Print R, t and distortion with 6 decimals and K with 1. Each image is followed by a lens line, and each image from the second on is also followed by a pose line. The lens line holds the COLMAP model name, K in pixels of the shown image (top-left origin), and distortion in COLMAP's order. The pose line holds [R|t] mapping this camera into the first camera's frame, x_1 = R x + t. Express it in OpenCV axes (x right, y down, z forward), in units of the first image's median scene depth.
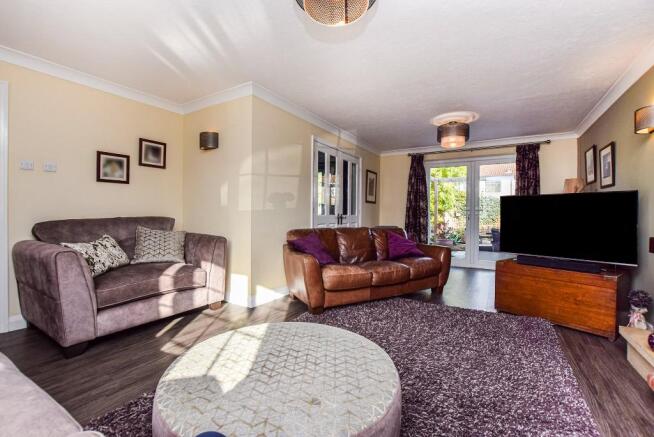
lens RADIAL K [[291.5, 0, 327.0], [0, 291.5, 218.5], [0, 0, 1]] dist [-0.026966, 0.000092]
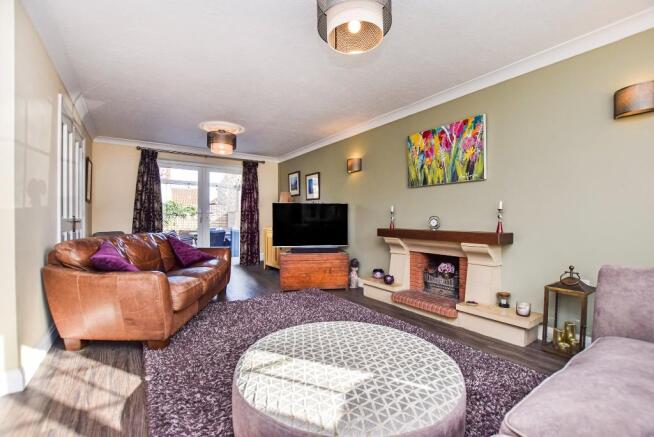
lens RADIAL K [[291.5, 0, 327.0], [0, 291.5, 218.5], [0, 0, 1]] dist [-0.026966, 0.000092]
pose [[0.422229, -0.004661, 0.906477, -0.363851], [0.013359, 0.999910, -0.001081, -0.002049], [-0.906391, 0.012566, 0.422254, 0.193400]]
